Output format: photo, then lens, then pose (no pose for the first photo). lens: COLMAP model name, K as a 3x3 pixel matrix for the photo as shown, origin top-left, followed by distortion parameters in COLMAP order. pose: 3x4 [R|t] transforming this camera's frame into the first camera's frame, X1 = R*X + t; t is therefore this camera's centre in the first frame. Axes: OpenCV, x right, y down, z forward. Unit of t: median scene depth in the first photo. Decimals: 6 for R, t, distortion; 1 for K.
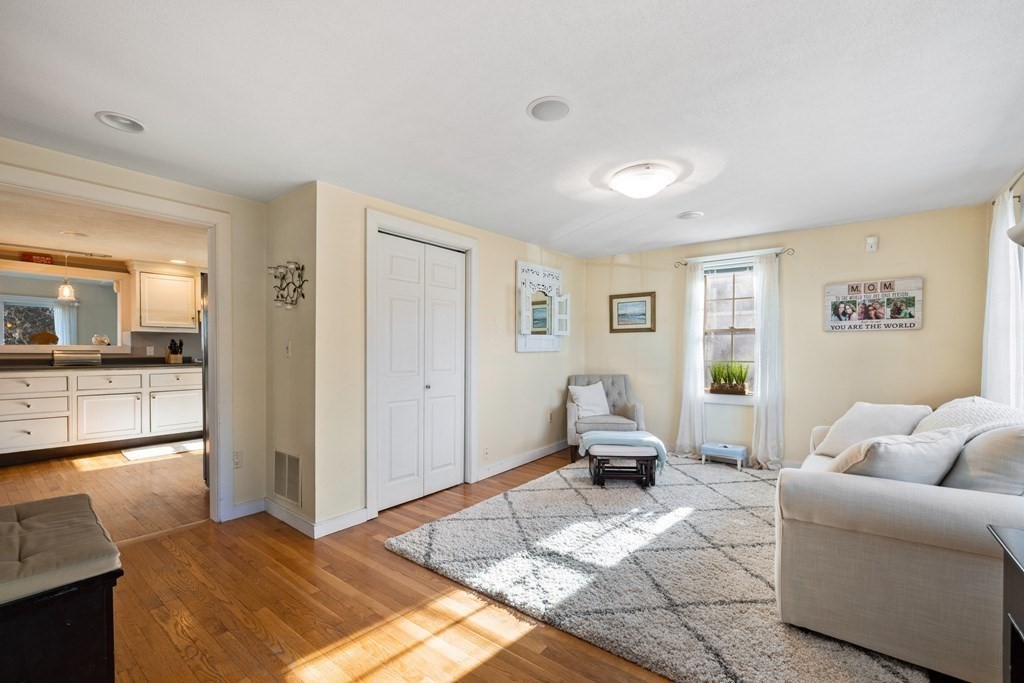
lens RADIAL K [[432.2, 0, 504.8], [0, 432.2, 359.2], [0, 0, 1]] dist [-0.004106, 0.000917]
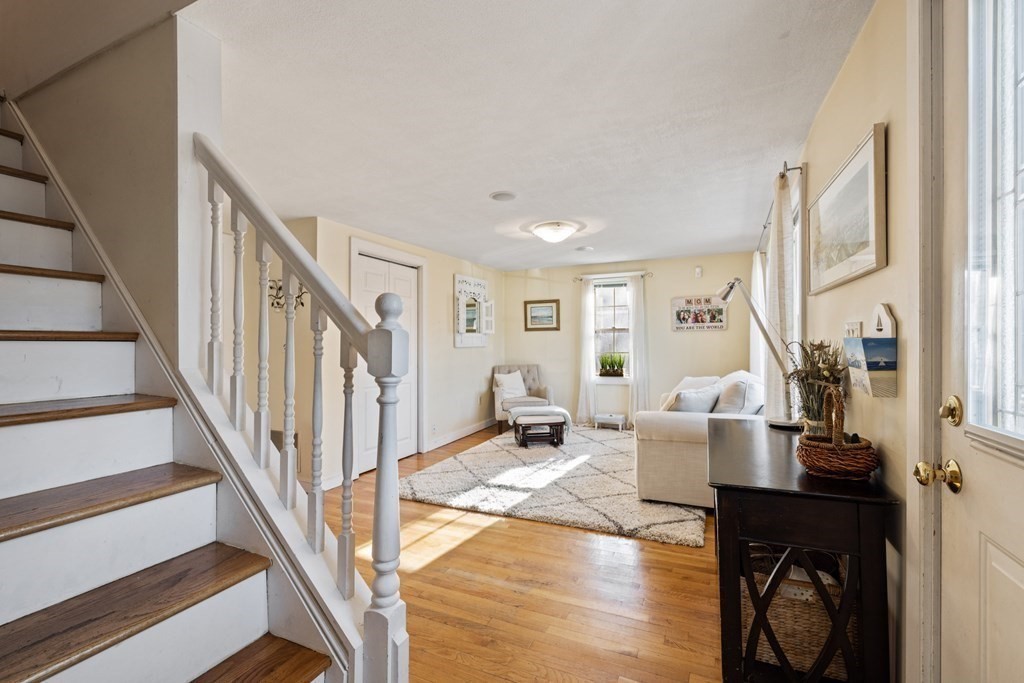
lens RADIAL K [[432.2, 0, 511.3], [0, 432.2, 343.7], [0, 0, 1]] dist [-0.004106, 0.000917]
pose [[0.971270, -0.007556, 0.237859, -0.135546], [0.013473, 0.999639, -0.023260, 0.005509], [-0.237597, 0.025796, 0.971021, -0.295912]]
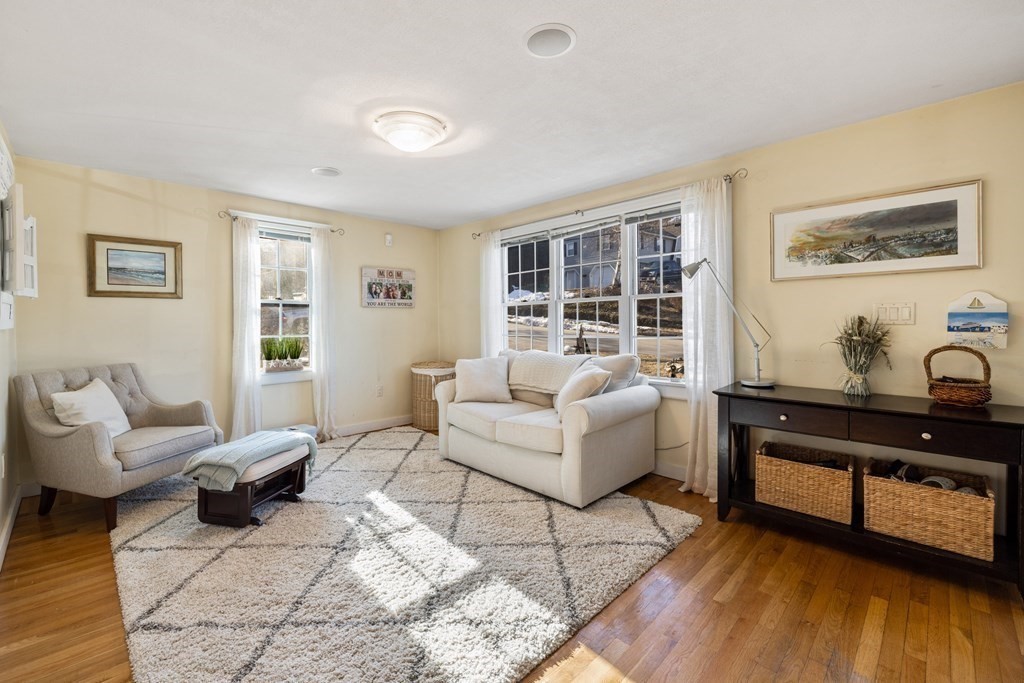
lens RADIAL K [[432.2, 0, 500.6], [0, 432.2, 326.9], [0, 0, 1]] dist [-0.004106, 0.000917]
pose [[0.124111, -0.014130, 0.992168, -0.406924], [0.029794, 0.999501, 0.010508, -0.012076], [-0.991821, 0.028257, 0.124470, 0.532229]]
